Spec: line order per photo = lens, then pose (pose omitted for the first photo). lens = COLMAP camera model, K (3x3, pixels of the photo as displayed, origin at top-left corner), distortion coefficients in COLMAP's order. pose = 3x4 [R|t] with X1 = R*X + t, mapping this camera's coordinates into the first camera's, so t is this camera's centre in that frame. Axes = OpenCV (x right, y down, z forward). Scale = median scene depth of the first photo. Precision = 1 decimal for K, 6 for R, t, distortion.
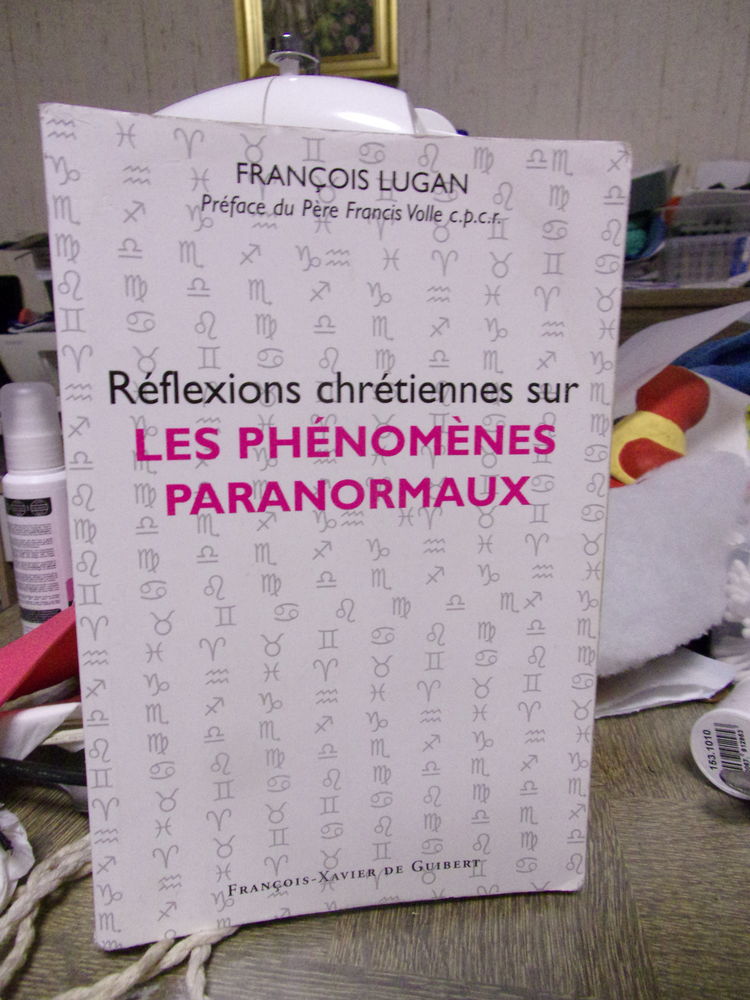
lens RADIAL K [[716.7, 0, 375.0], [0, 716.7, 500.0], [0, 0, 1]] dist [-0.071128, 0.114150]
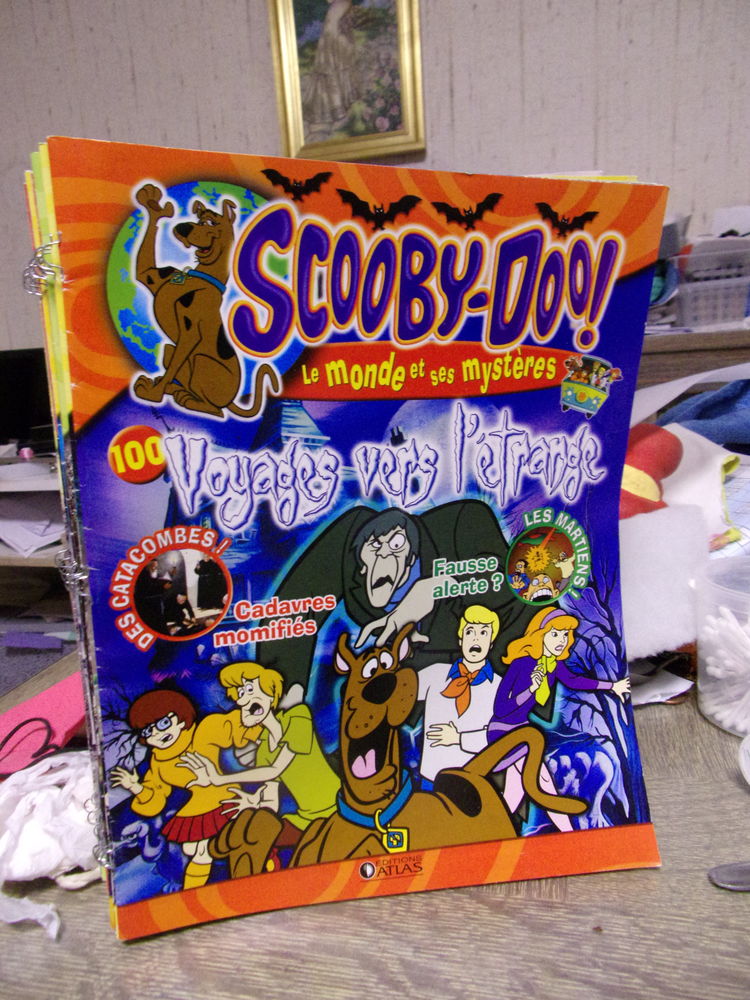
lens RADIAL K [[720.3, 0, 371.3], [0, 720.3, 499.0], [0, 0, 1]] dist [-0.100923, 0.164071]
pose [[0.996207, -0.030537, -0.081485, 0.088646], [0.026055, 0.998118, -0.055510, -0.006359], [0.083027, 0.053176, 0.995128, -0.257668]]
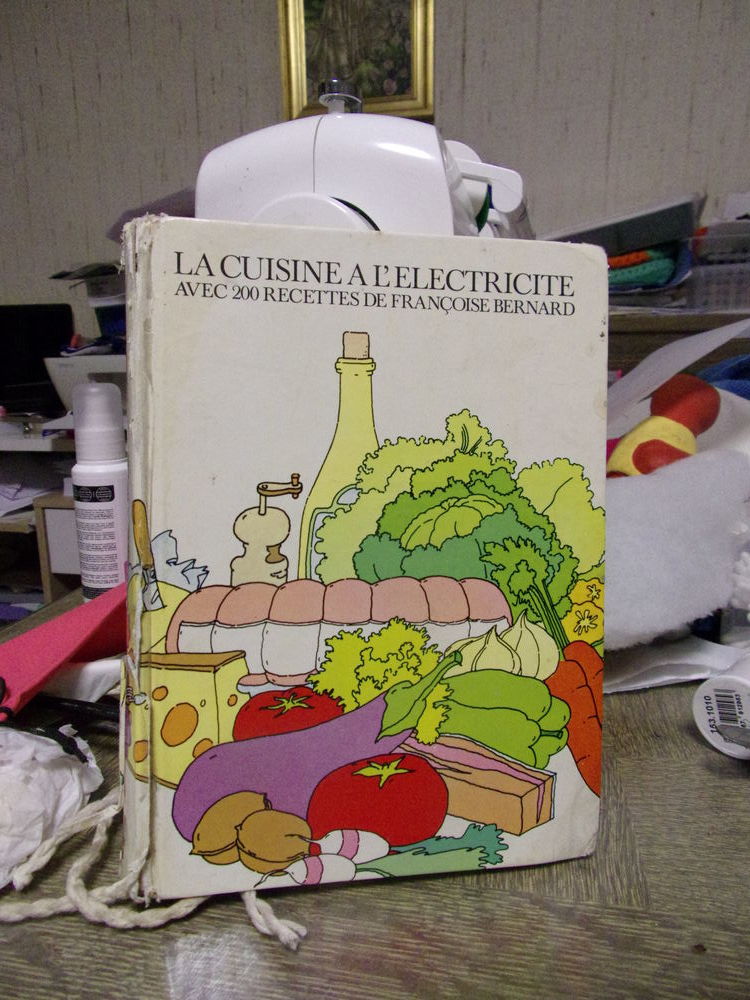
lens RADIAL K [[716.7, 0, 375.0], [0, 716.7, 500.0], [0, 0, 1]] dist [-0.071128, 0.114150]
pose [[0.998917, 0.013323, -0.044576, 0.001842], [-0.015245, 0.998956, -0.043059, 0.063579], [0.043955, 0.043691, 0.998078, -0.097821]]
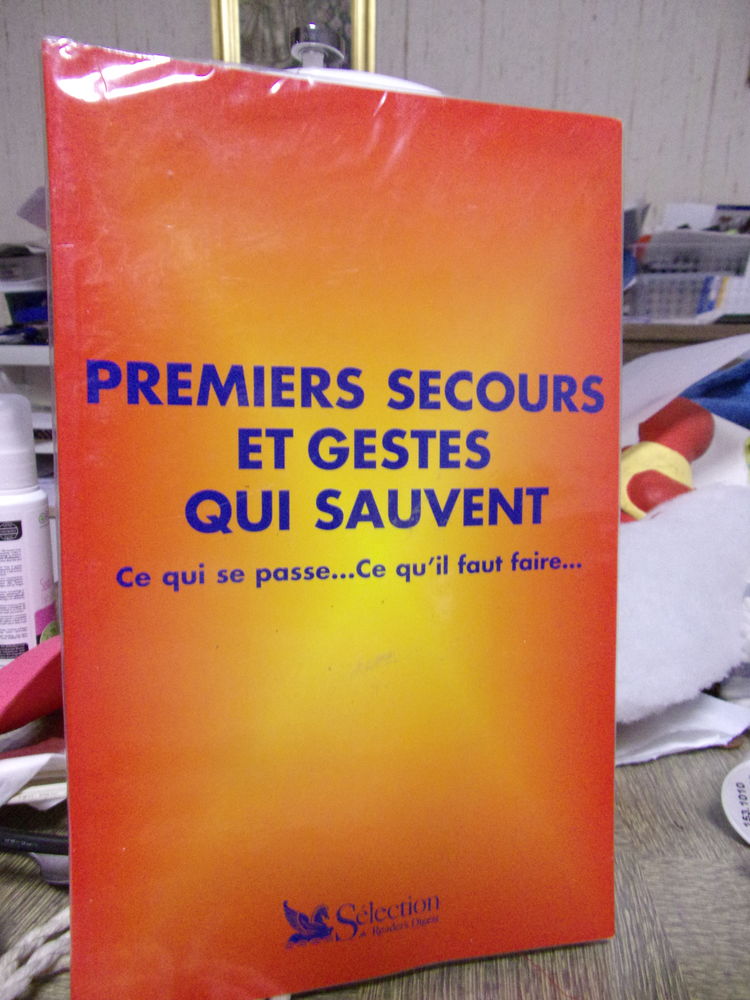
lens RADIAL K [[716.7, 0, 375.0], [0, 716.7, 500.0], [0, 0, 1]] dist [-0.071128, 0.114150]
pose [[0.998060, 0.019573, 0.059100, -0.060295], [-0.017386, 0.999153, -0.037292, -0.004001], [-0.059780, 0.036192, 0.997555, 0.065846]]
